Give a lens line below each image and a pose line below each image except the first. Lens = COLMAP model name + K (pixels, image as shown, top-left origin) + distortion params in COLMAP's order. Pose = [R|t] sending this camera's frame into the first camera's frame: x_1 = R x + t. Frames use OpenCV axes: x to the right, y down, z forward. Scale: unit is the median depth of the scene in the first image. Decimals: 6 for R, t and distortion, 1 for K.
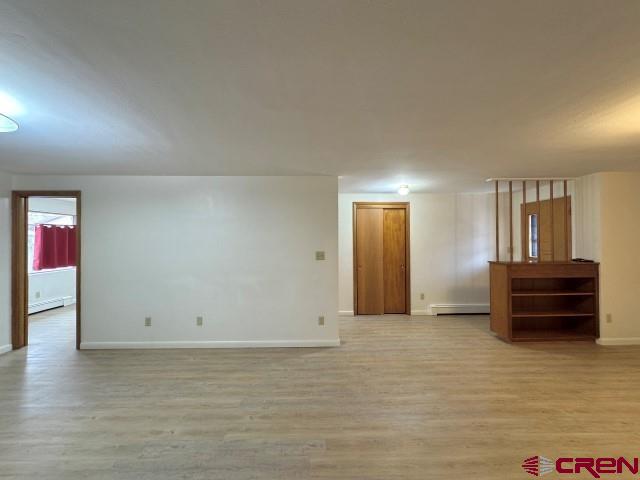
lens RADIAL K [[254.1, 0, 320.7], [0, 254.1, 238.7], [0, 0, 1]] dist [-0.000988, -0.000085]
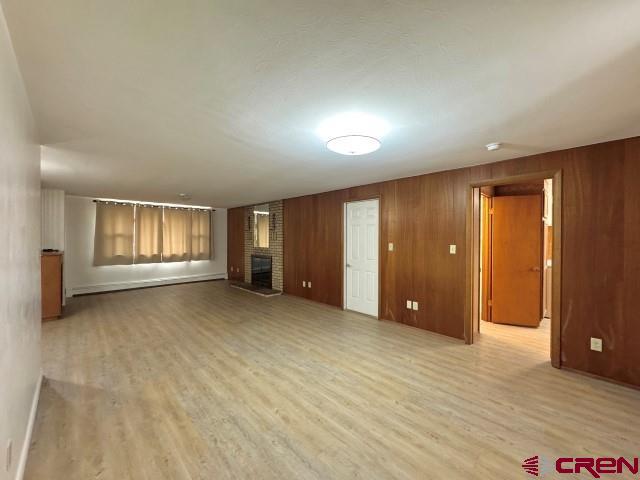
lens RADIAL K [[254.1, 0, 320.7], [0, 254.1, 238.7], [0, 0, 1]] dist [-0.000988, -0.000085]
pose [[-0.688693, 0.001390, 0.725052, -0.994420], [-0.005486, 0.999960, -0.007128, 0.023632], [-0.725032, -0.008887, -0.688658, 0.899853]]
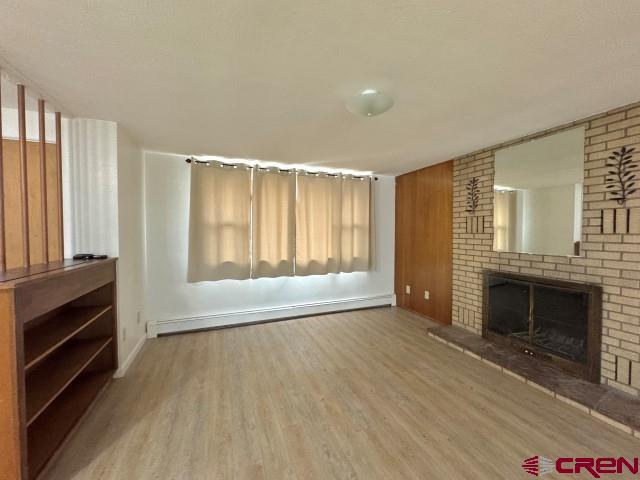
lens RADIAL K [[254.1, 0, 320.7], [0, 254.1, 238.7], [0, 0, 1]] dist [-0.000988, -0.000085]
pose [[-0.362223, -0.019559, 0.931886, 0.267994], [-0.007077, 0.999809, 0.018233, 0.026488], [-0.932065, 0.000009, -0.362292, 0.715828]]
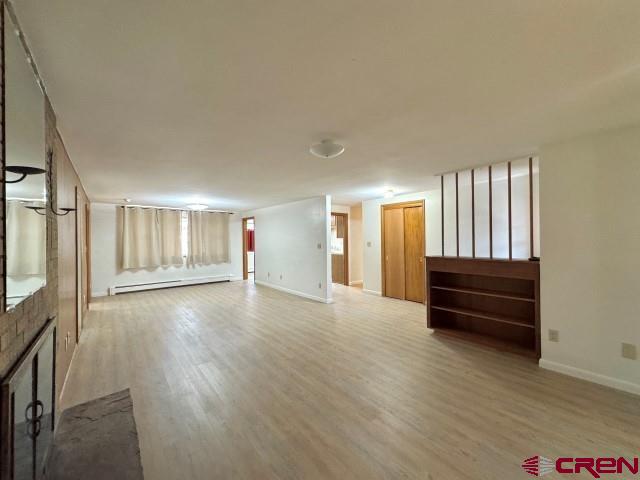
lens RADIAL K [[254.1, 0, 320.7], [0, 254.1, 238.7], [0, 0, 1]] dist [-0.000988, -0.000085]
pose [[0.629808, -0.001718, -0.776749, 1.242139], [0.014663, 0.999846, 0.009678, 0.004666], [0.776612, -0.017485, 0.629736, -0.016558]]
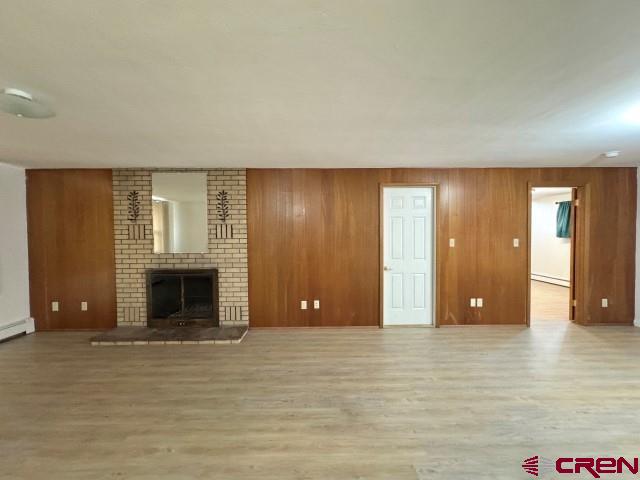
lens RADIAL K [[254.1, 0, 320.7], [0, 254.1, 238.7], [0, 0, 1]] dist [-0.000988, -0.000085]
pose [[-0.999909, 0.012856, 0.004038, 0.160602], [0.012914, 0.999811, 0.014540, 0.012576], [-0.003850, 0.014591, -0.999886, 0.906599]]
